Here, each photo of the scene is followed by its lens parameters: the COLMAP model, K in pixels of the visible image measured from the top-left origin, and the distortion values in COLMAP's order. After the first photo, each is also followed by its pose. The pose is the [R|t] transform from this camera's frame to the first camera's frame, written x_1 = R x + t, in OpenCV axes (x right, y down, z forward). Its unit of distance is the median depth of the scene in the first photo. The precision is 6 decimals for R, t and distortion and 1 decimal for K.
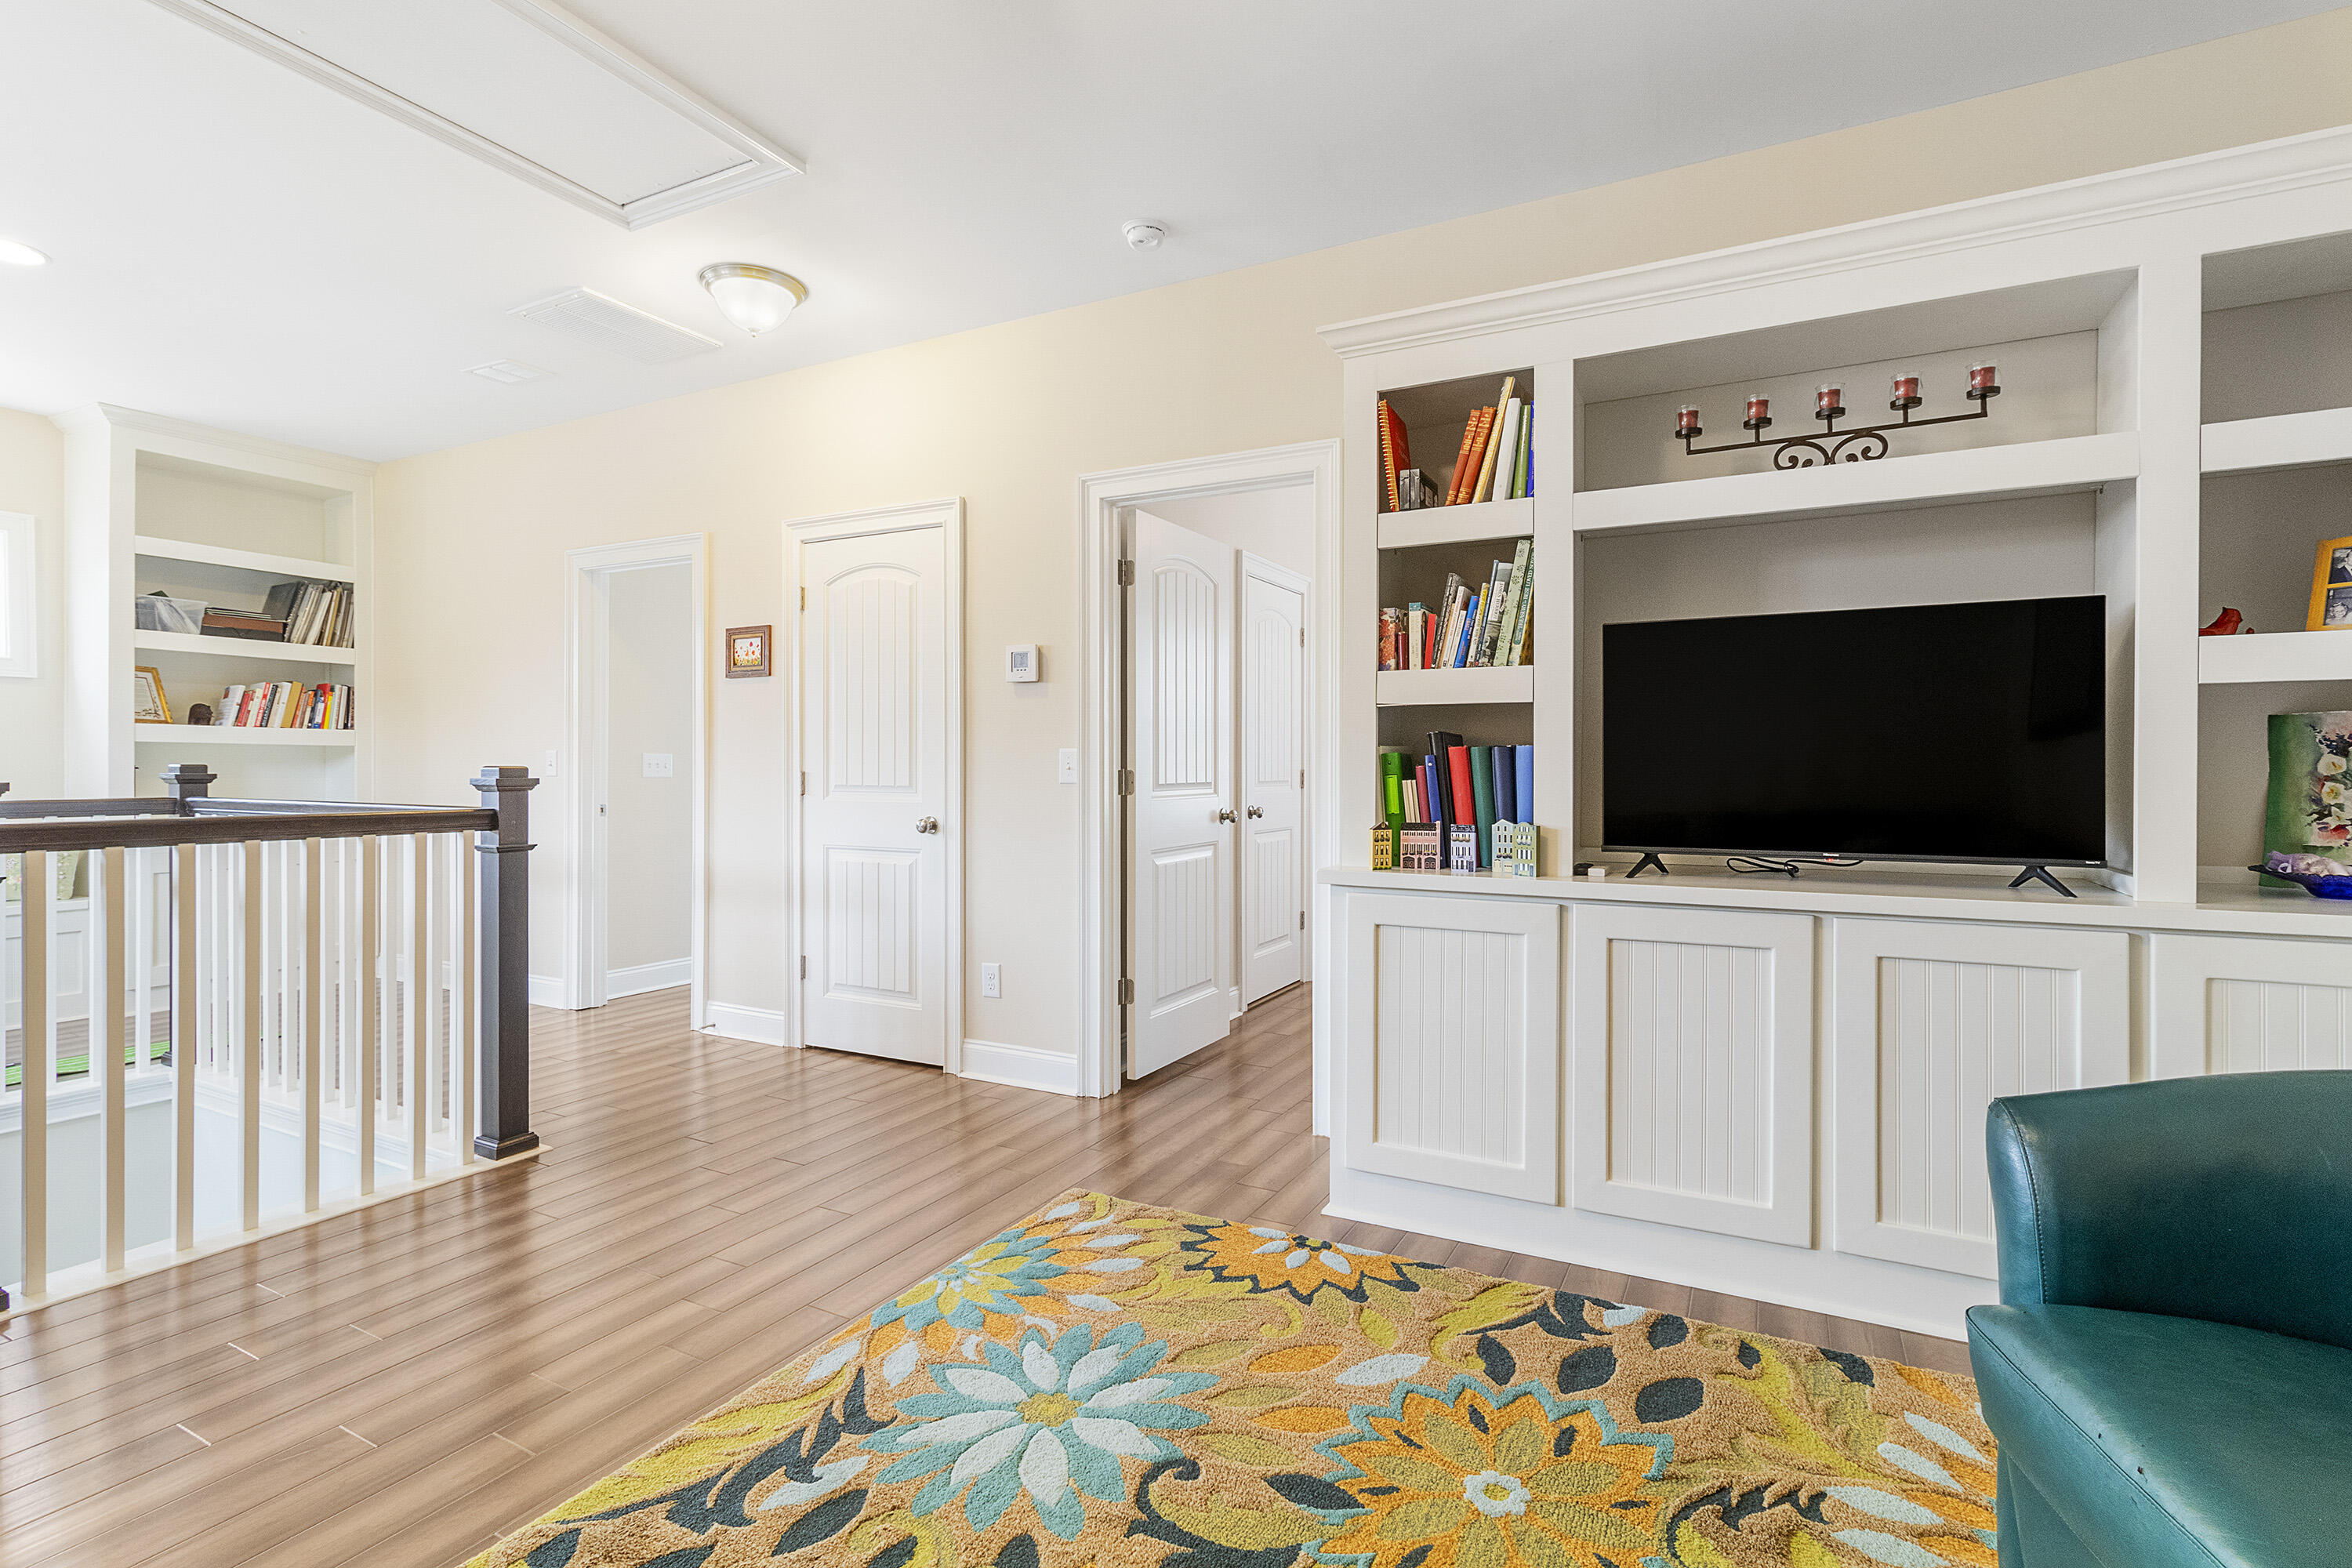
lens RADIAL K [[1108.2, 0, 1172.6], [0, 1108.2, 771.1], [0, 0, 1]] dist [0.000959, 0.000020]
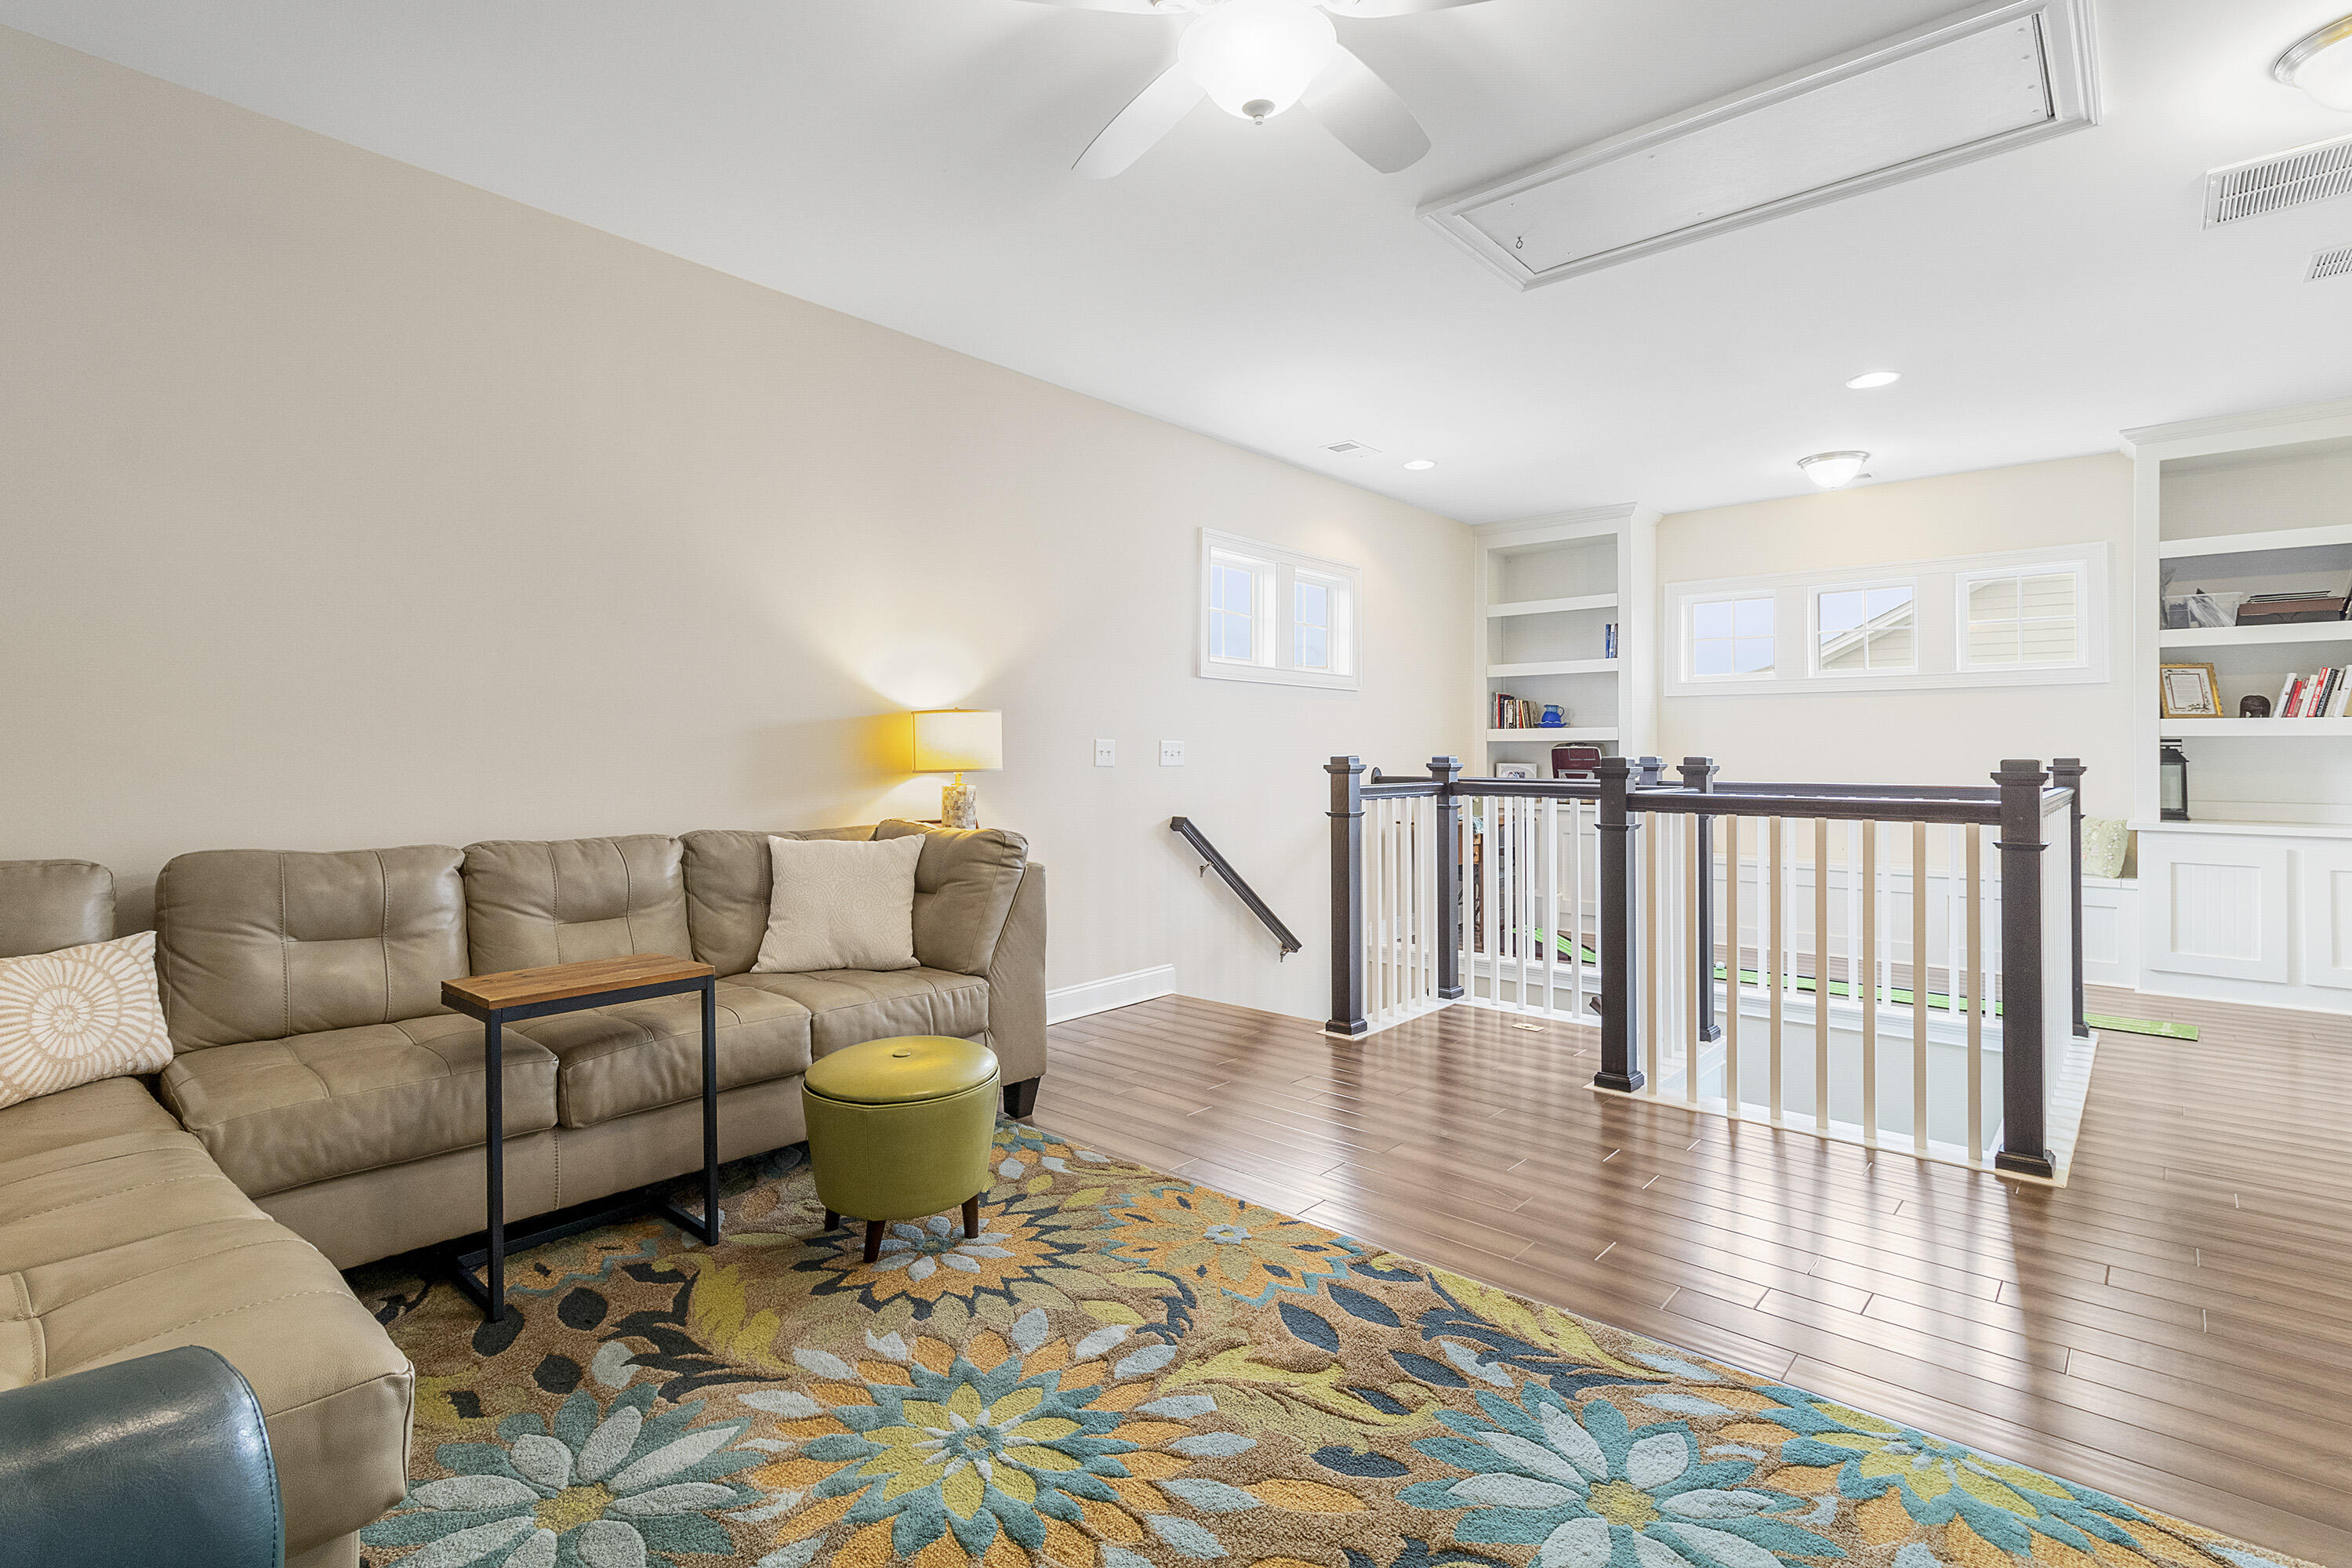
lens RADIAL K [[1108.2, 0, 1172.6], [0, 1108.2, 768.3], [0, 0, 1]] dist [0.000959, 0.000020]
pose [[-0.231372, 0.010462, -0.972809, 0.596888], [-0.008404, 0.999883, 0.012752, -0.003341], [0.972829, 0.011126, -0.231257, 0.633711]]
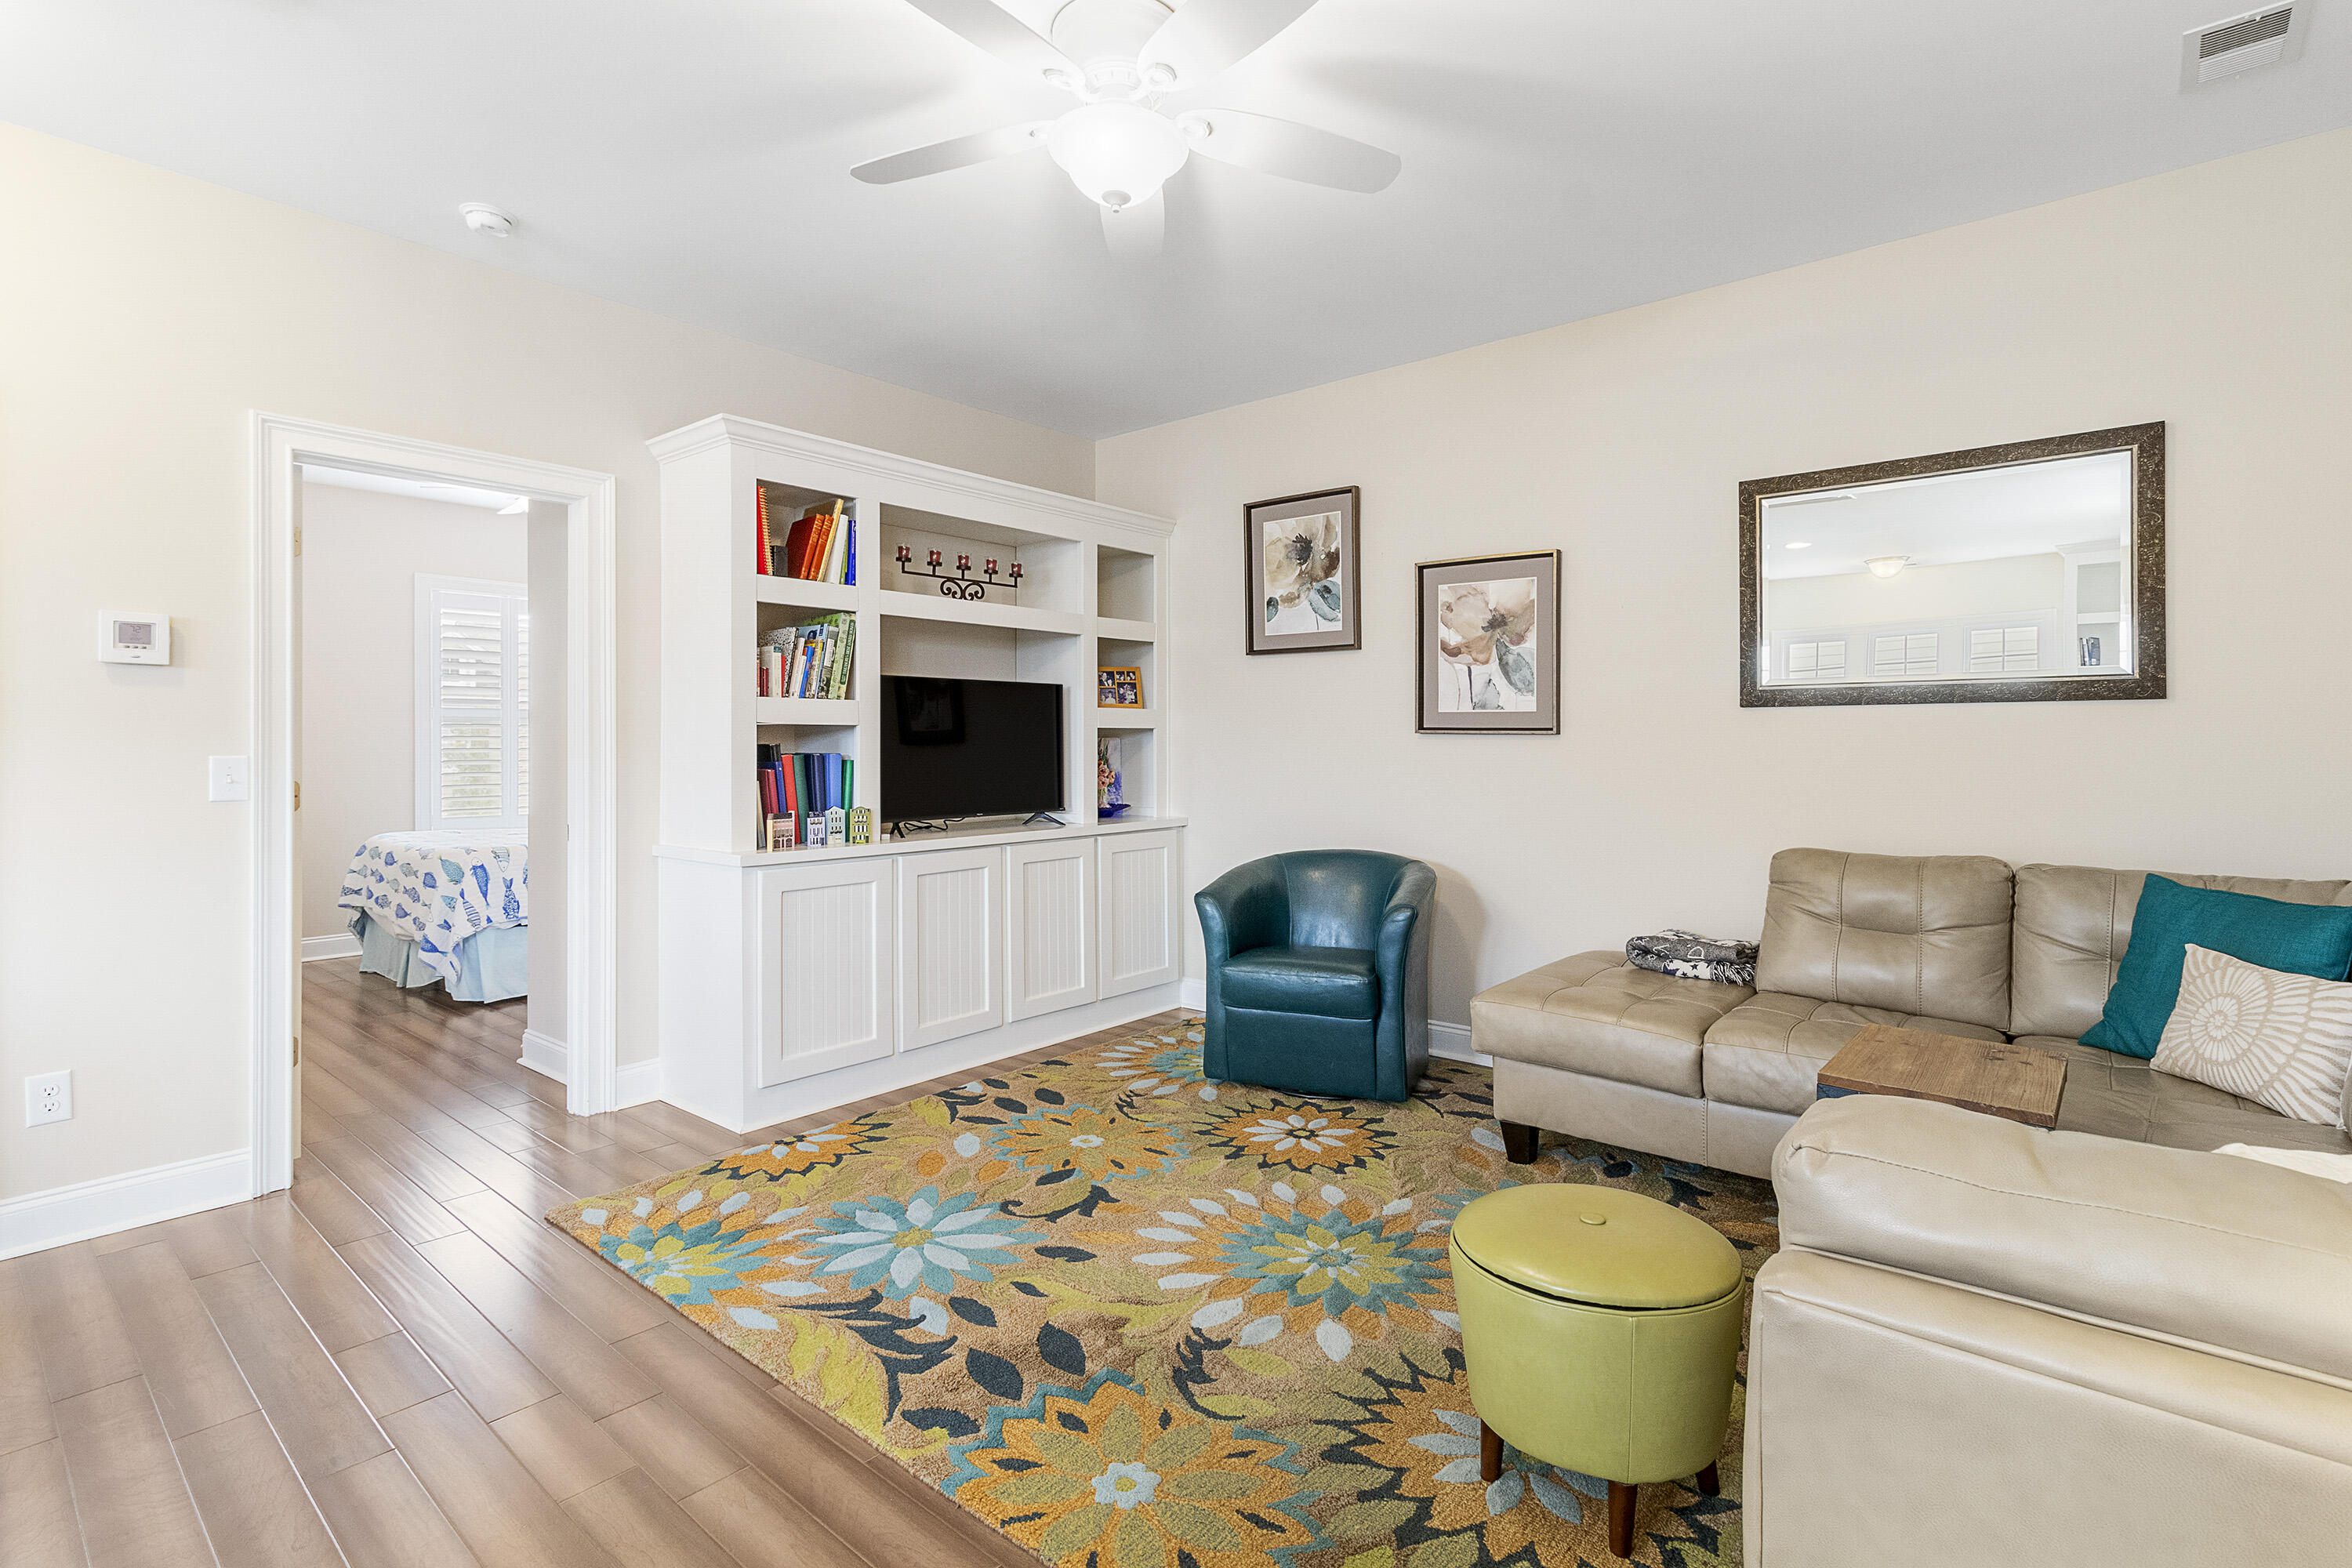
lens RADIAL K [[1108.2, 0, 1196.6], [0, 1108.2, 744.1], [0, 0, 1]] dist [0.000959, 0.000020]
pose [[0.201373, 0.000553, 0.979514, -1.049796], [0.008934, 0.999957, -0.002401, -0.030410], [-0.979474, 0.009234, 0.201360, 0.268630]]
